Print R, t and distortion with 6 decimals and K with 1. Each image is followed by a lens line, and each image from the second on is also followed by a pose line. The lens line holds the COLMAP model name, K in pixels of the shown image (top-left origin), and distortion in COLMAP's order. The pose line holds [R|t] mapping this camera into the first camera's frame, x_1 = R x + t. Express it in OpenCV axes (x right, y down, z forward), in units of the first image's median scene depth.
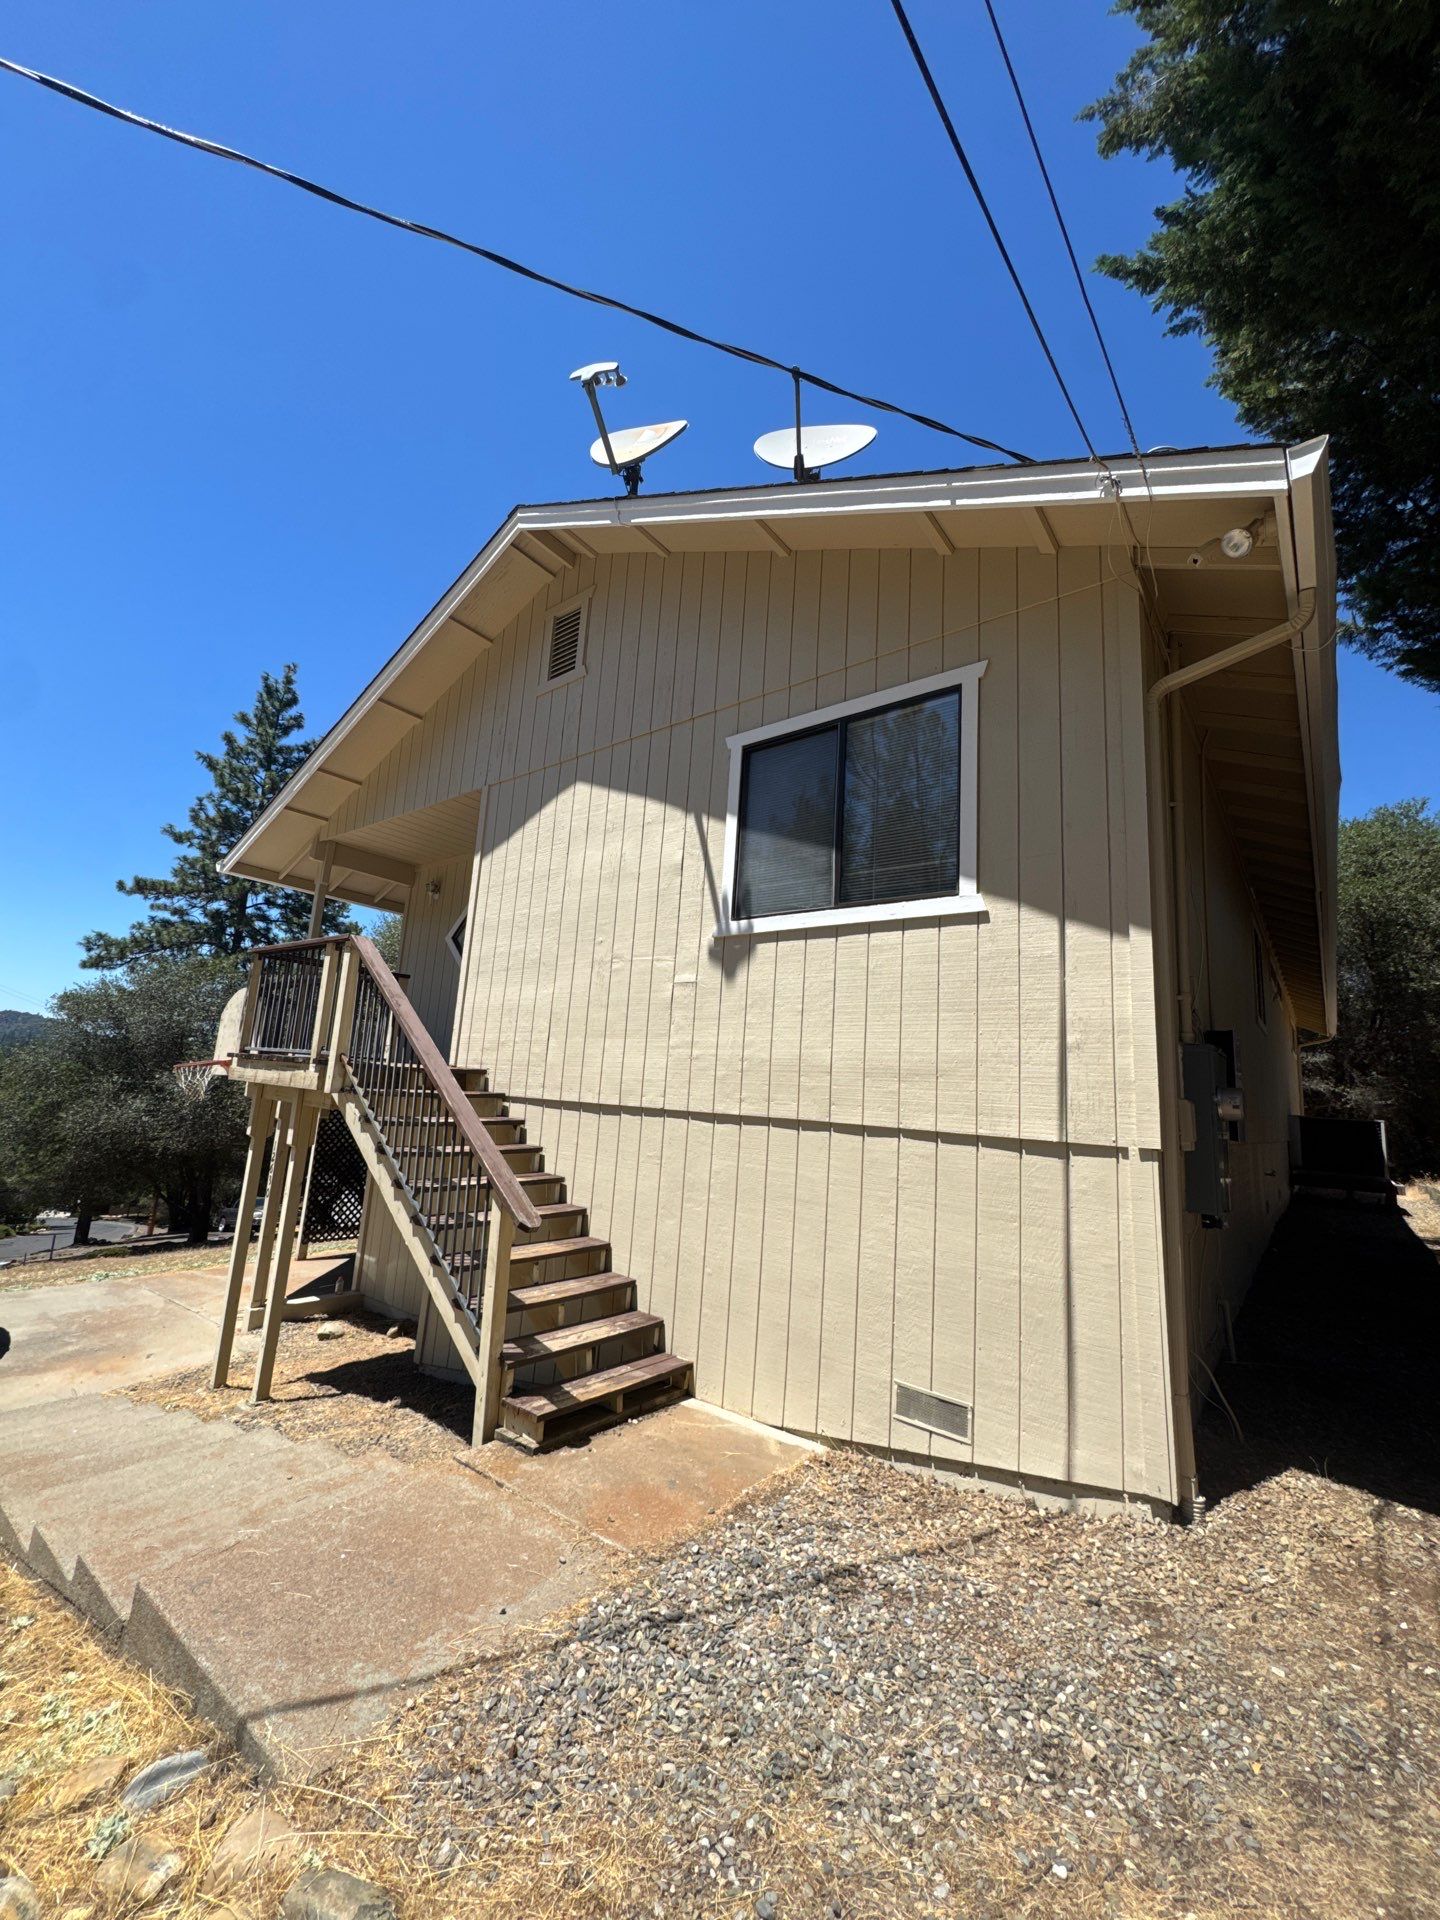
lens RADIAL K [[767.5, 0, 720.0], [0, 767.5, 960.0], [0, 0, 1]] dist [-0.000816, -0.000110]
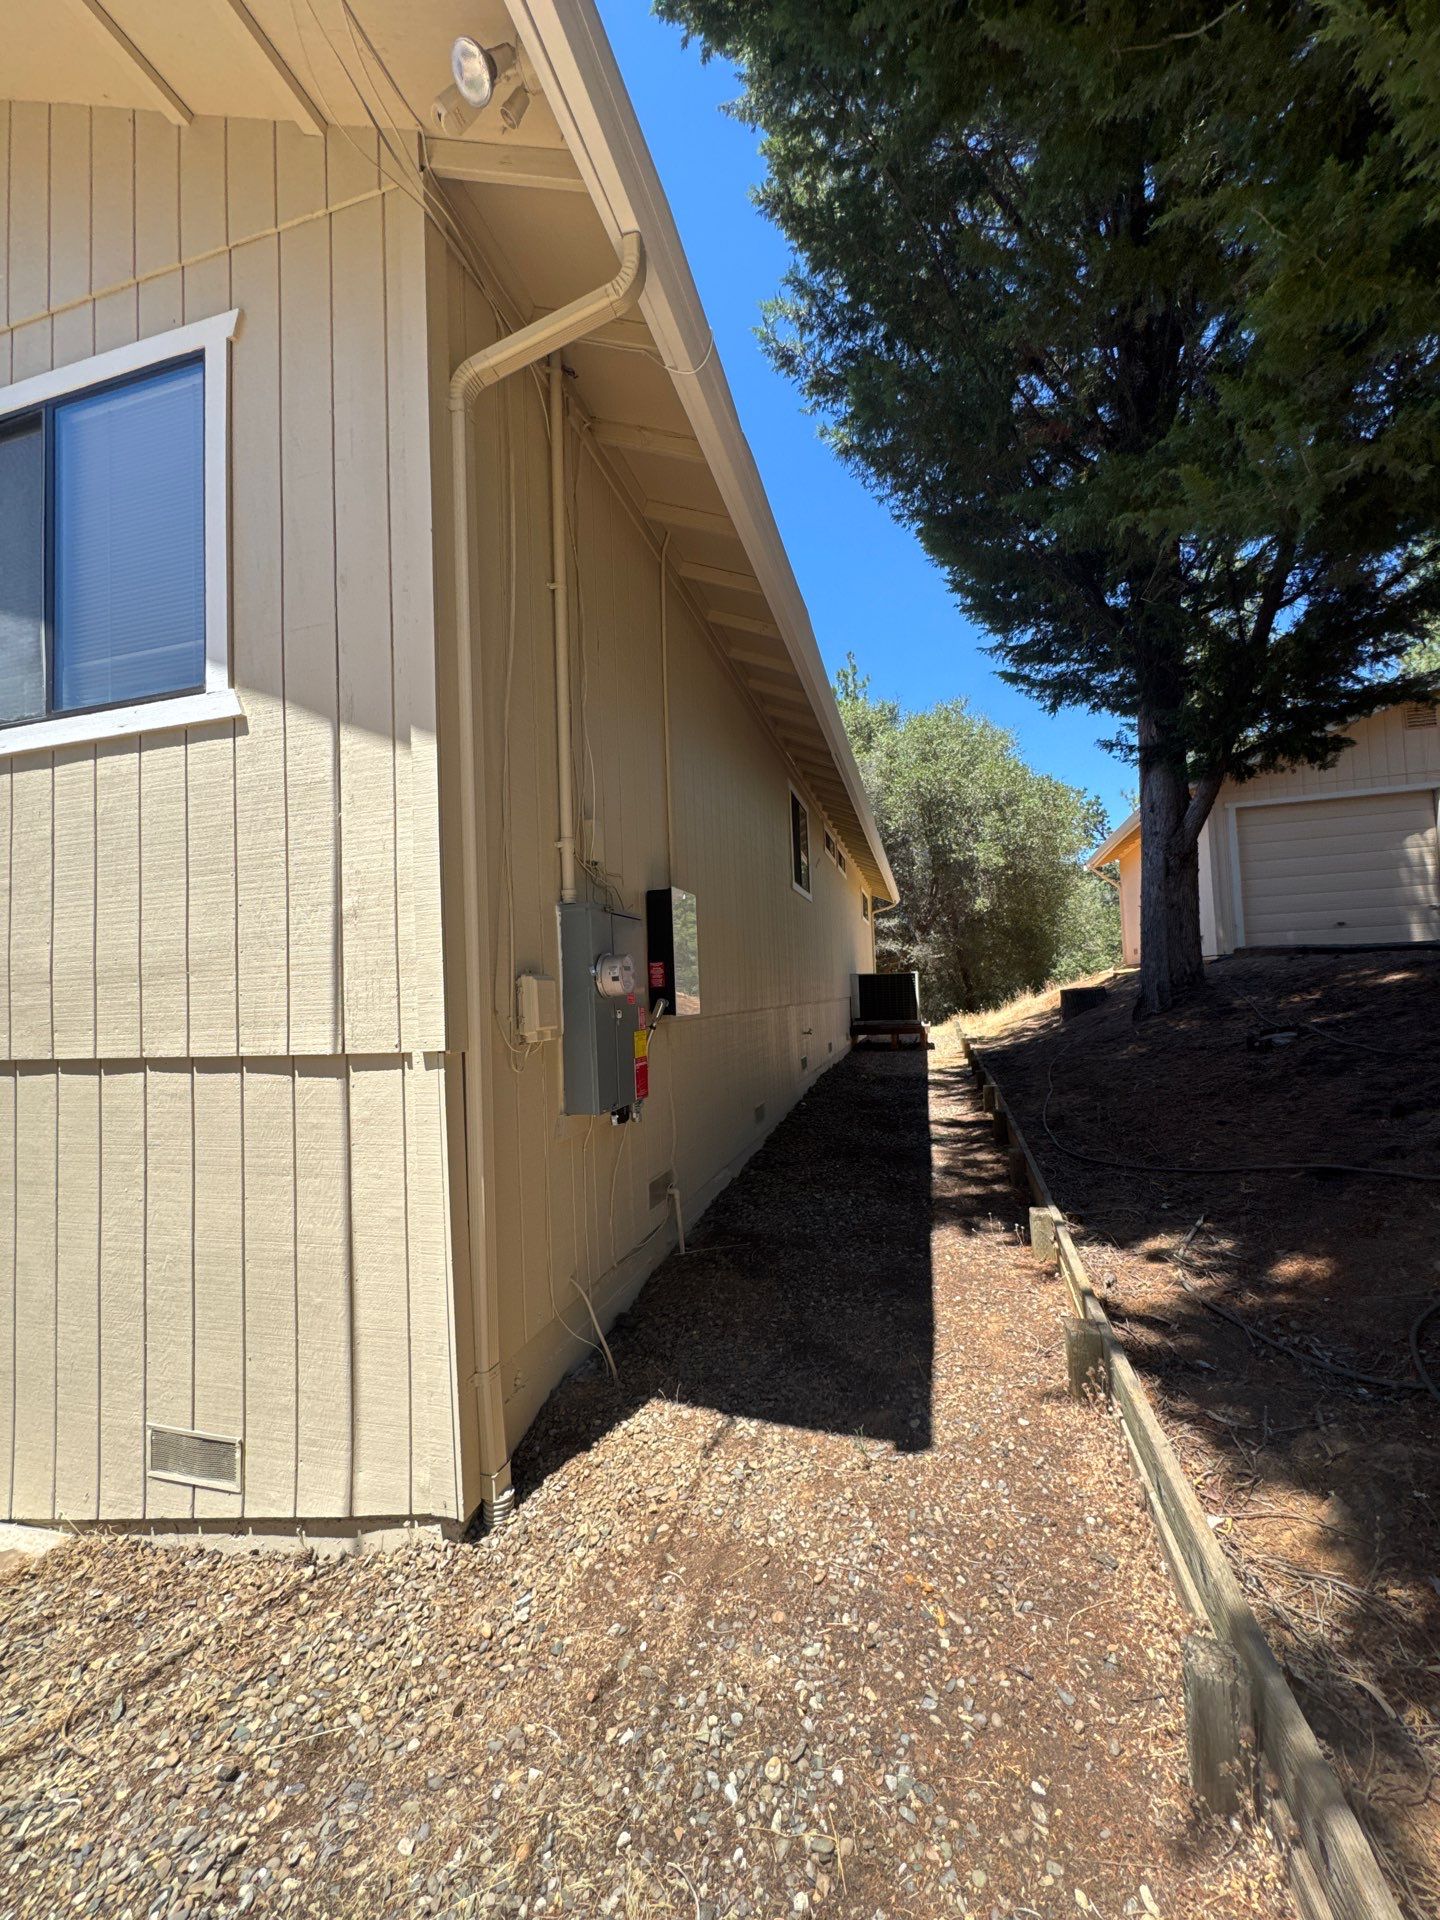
lens RADIAL K [[767.5, 0, 720.0], [0, 767.5, 960.0], [0, 0, 1]] dist [-0.000816, -0.000110]
pose [[0.915846, -0.083577, 0.392736, 0.489991], [0.029300, 0.989401, 0.142225, 0.066082], [-0.400460, -0.118749, 0.908587, 0.248636]]
